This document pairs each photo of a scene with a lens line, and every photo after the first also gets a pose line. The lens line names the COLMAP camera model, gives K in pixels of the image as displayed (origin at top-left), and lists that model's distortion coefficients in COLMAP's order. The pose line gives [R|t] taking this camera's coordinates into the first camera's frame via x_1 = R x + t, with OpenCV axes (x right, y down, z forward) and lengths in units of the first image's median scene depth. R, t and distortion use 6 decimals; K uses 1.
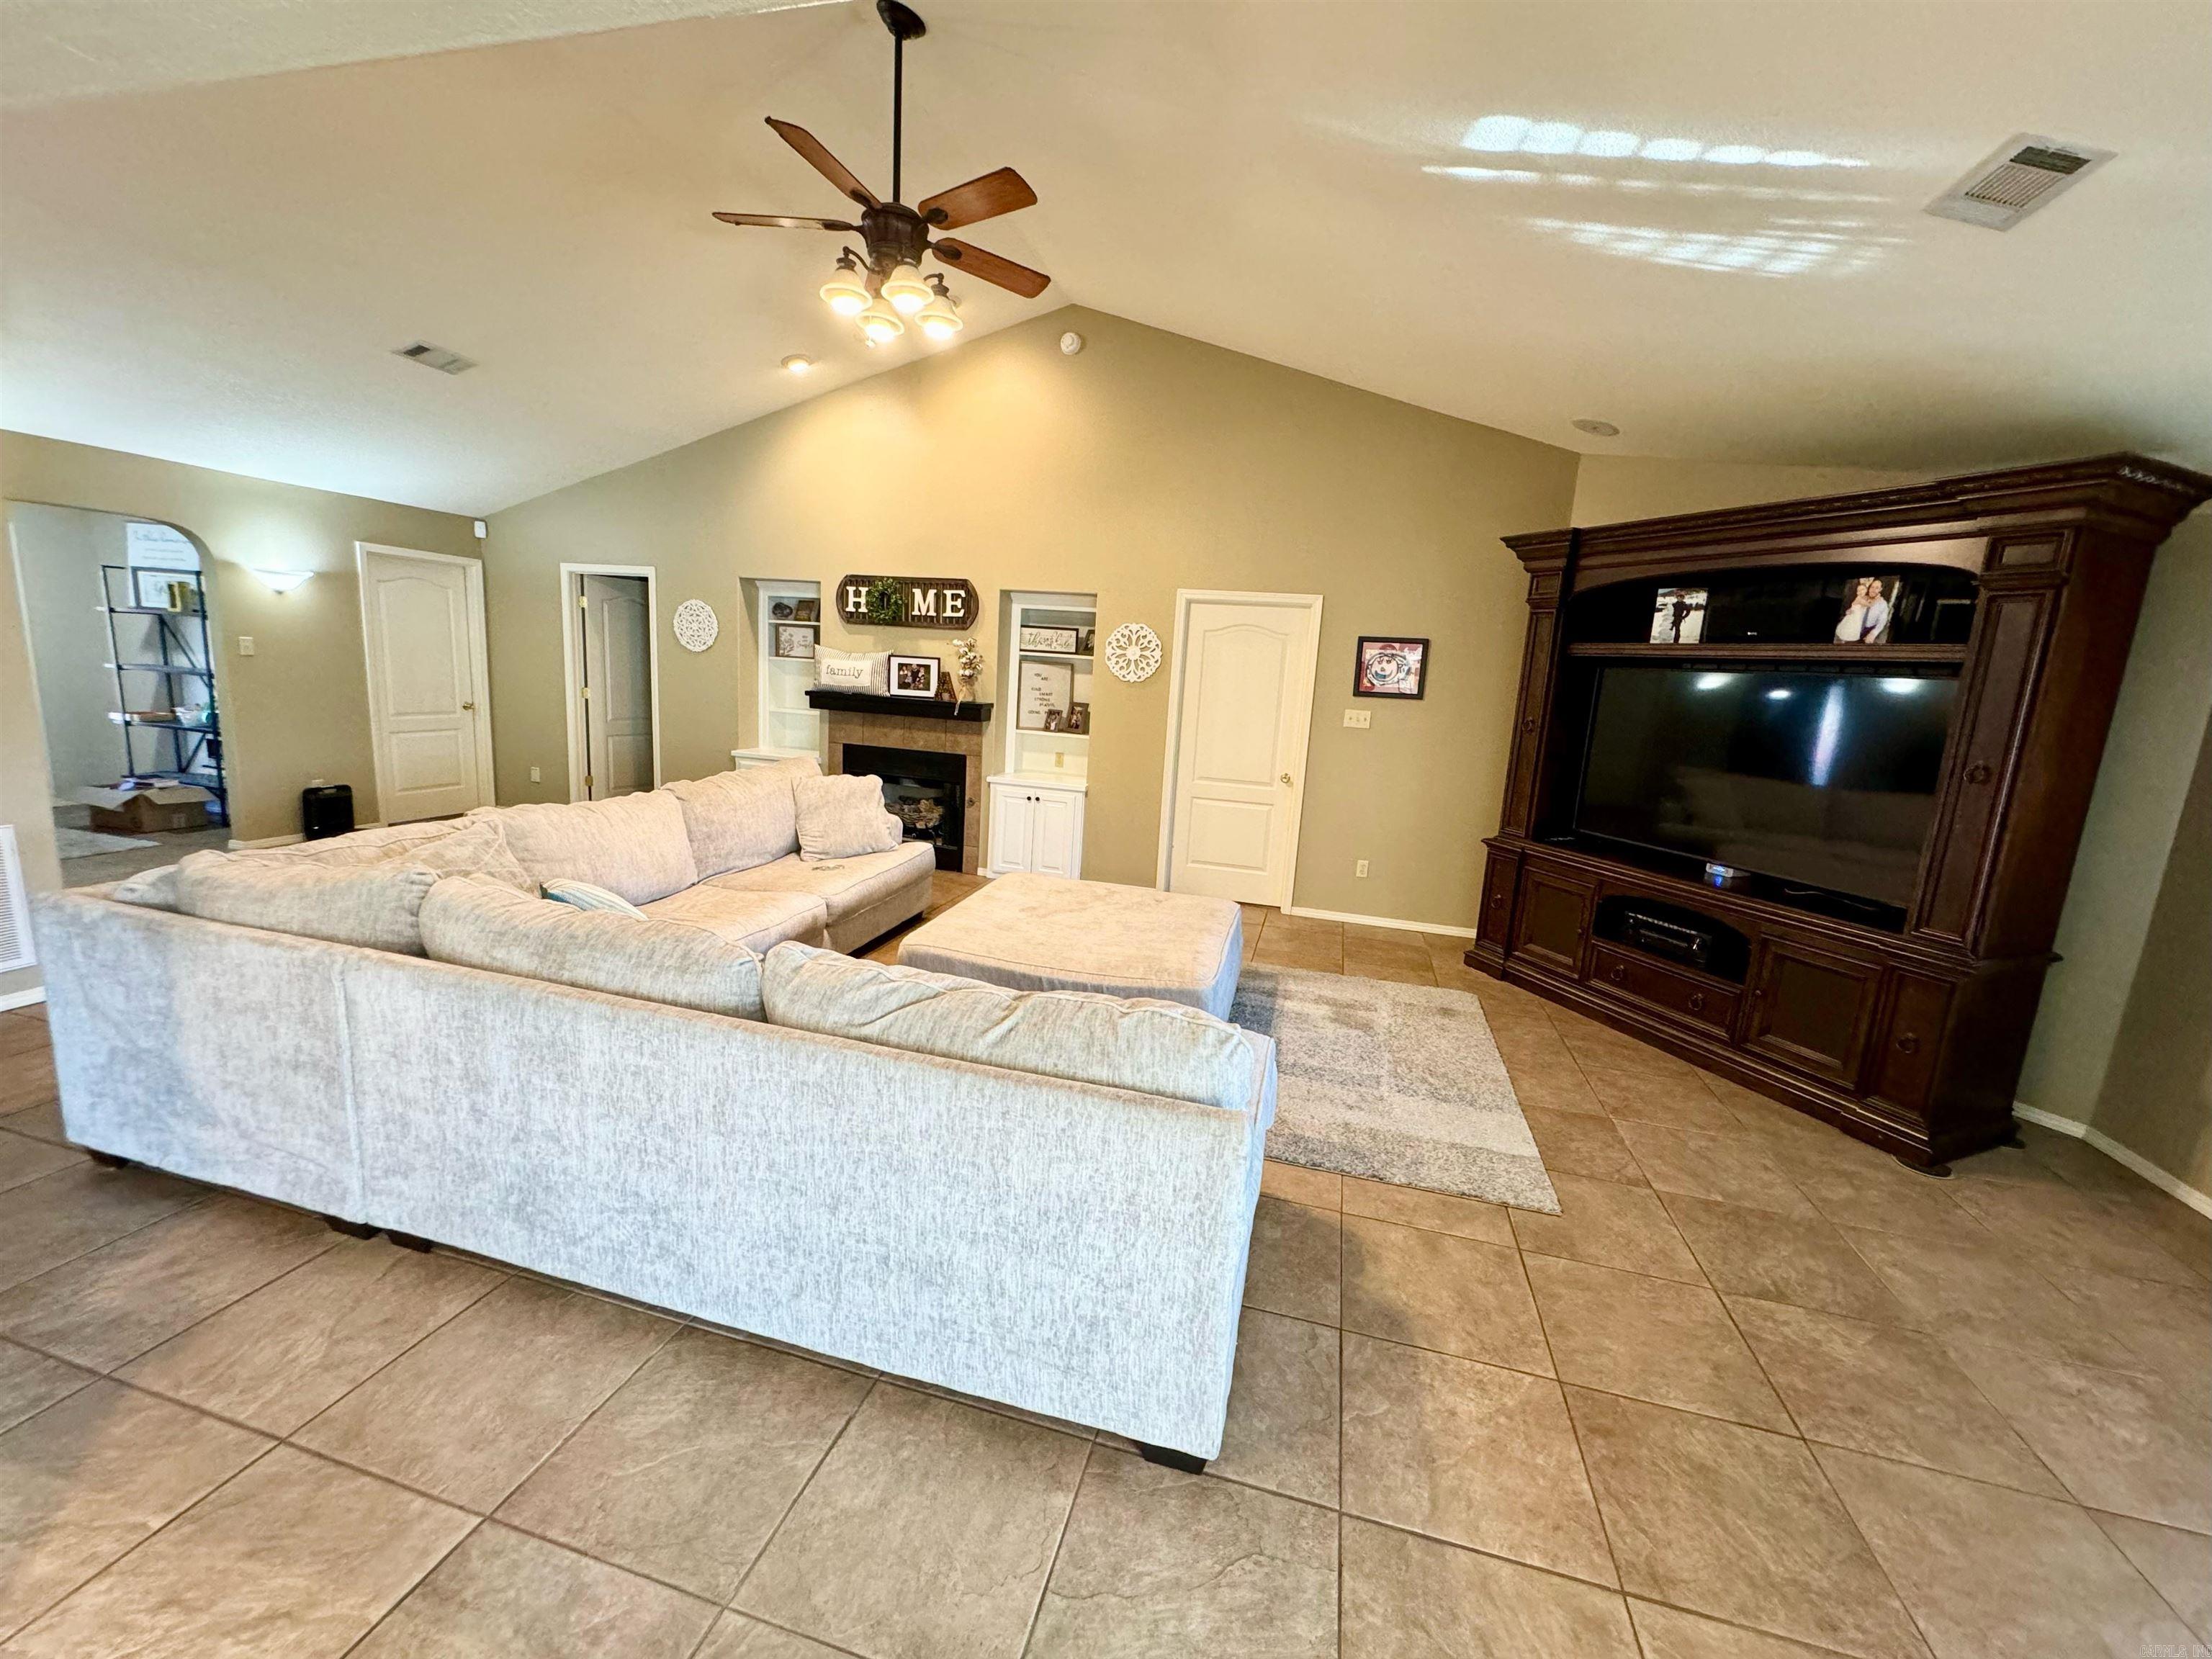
lens RADIAL K [[880.7, 0, 1106.5], [0, 880.7, 824.1], [0, 0, 1]] dist [-0.000028, 0.000133]
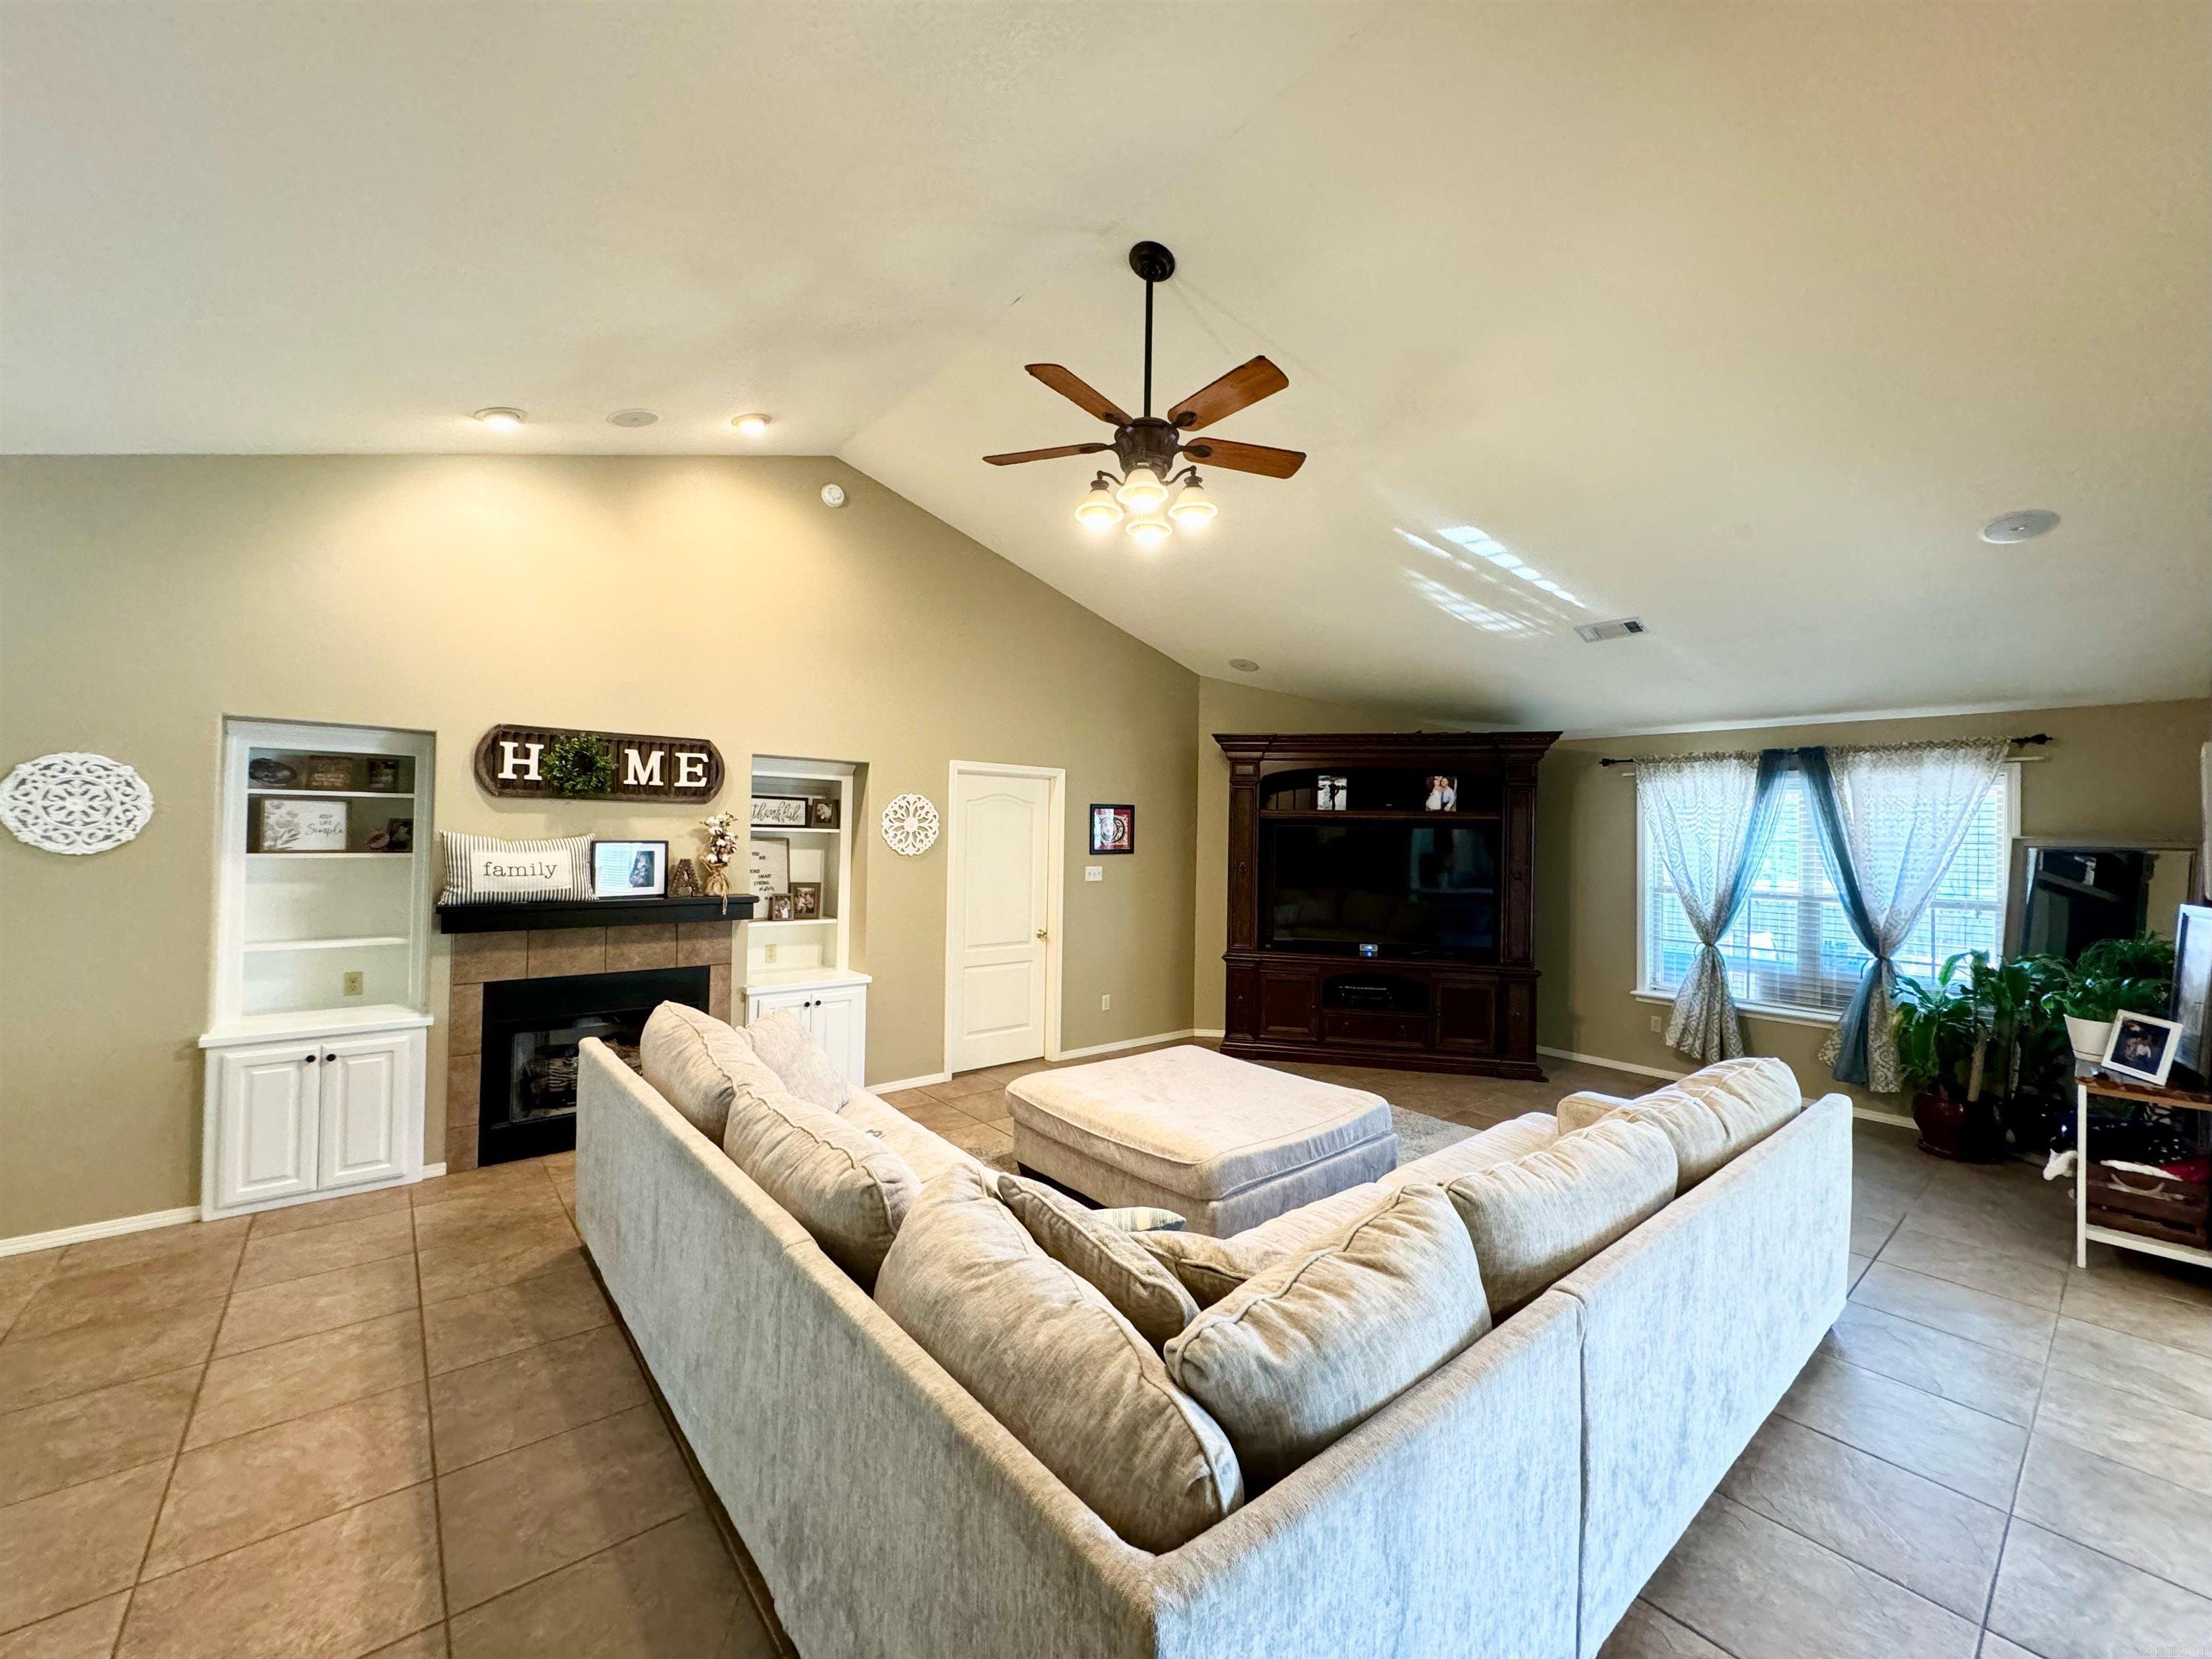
lens RADIAL K [[880.7, 0, 1112.6], [0, 880.7, 825.6], [0, 0, 1]] dist [-0.000028, 0.000133]
pose [[0.578858, -0.043737, 0.814254, -0.613040], [0.162503, 0.984718, -0.062631, -0.100397], [-0.799072, 0.168574, 0.577120, 0.288306]]
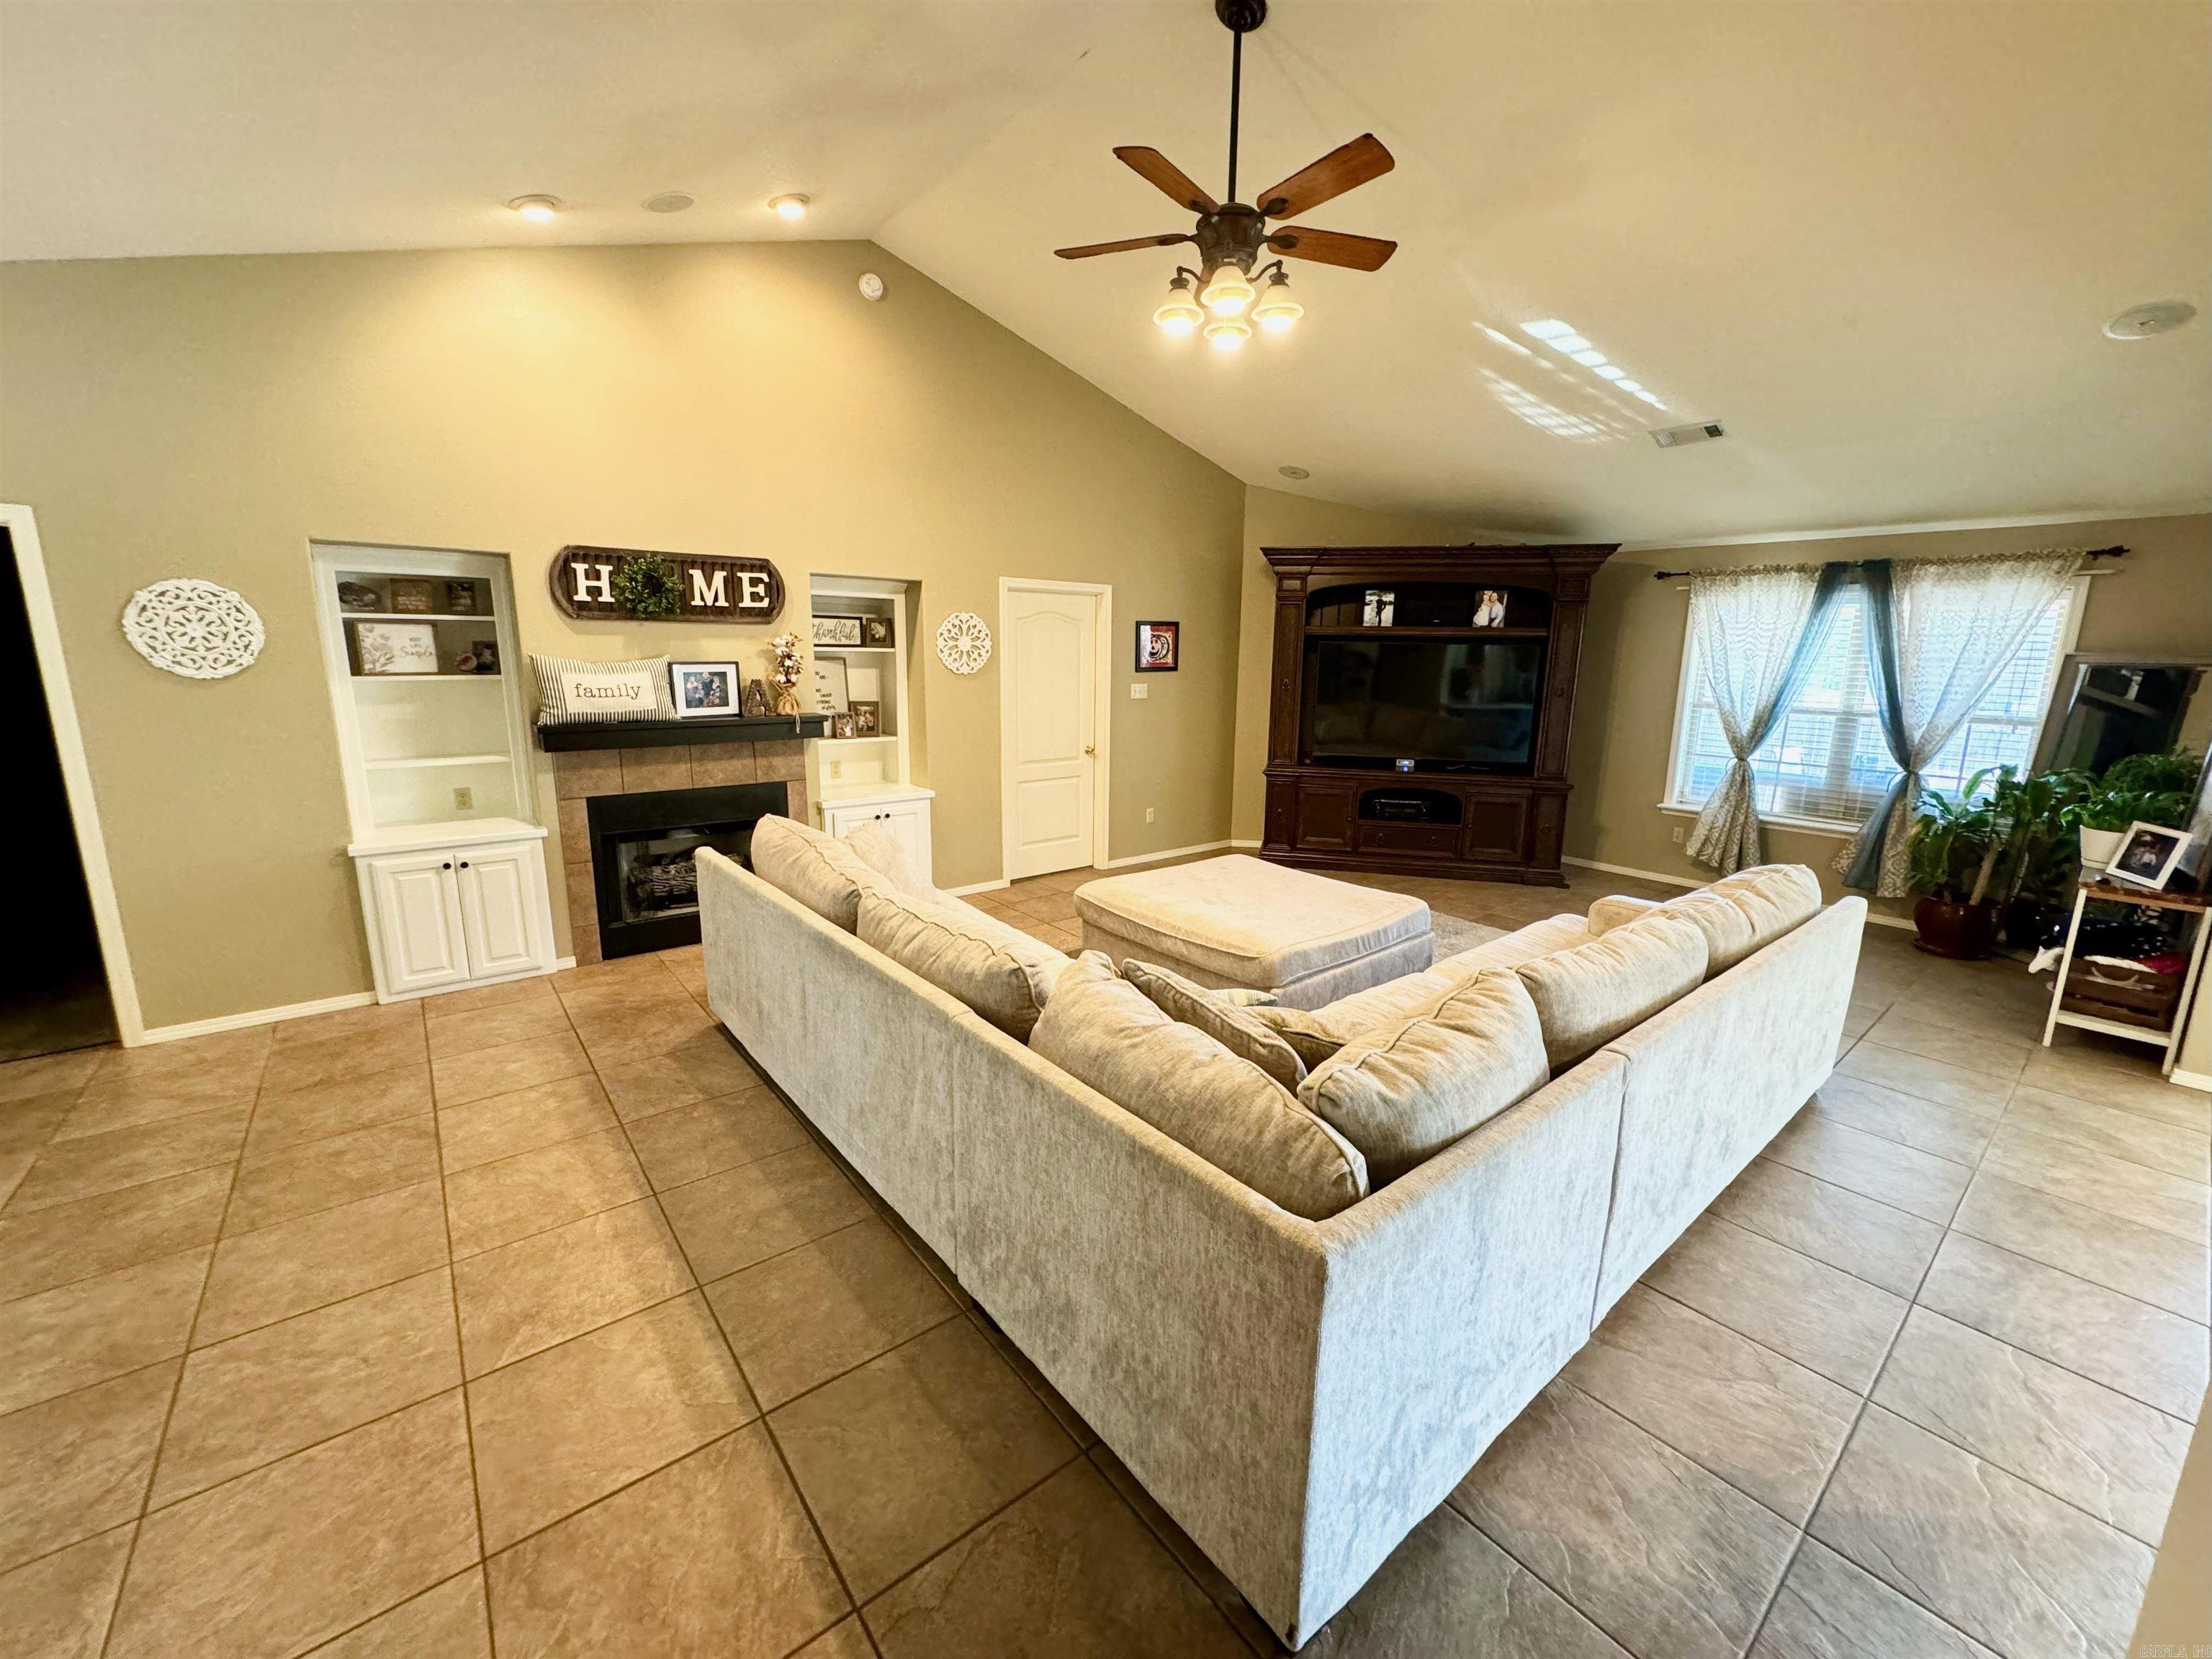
lens RADIAL K [[880.7, 0, 1112.2], [0, 880.7, 826.2], [0, 0, 1]] dist [-0.000028, 0.000133]
pose [[0.590270, -0.213080, 0.778575, -0.662617], [0.165178, 0.976005, 0.141884, -0.111175], [-0.790125, 0.044853, 0.611302, 0.302169]]
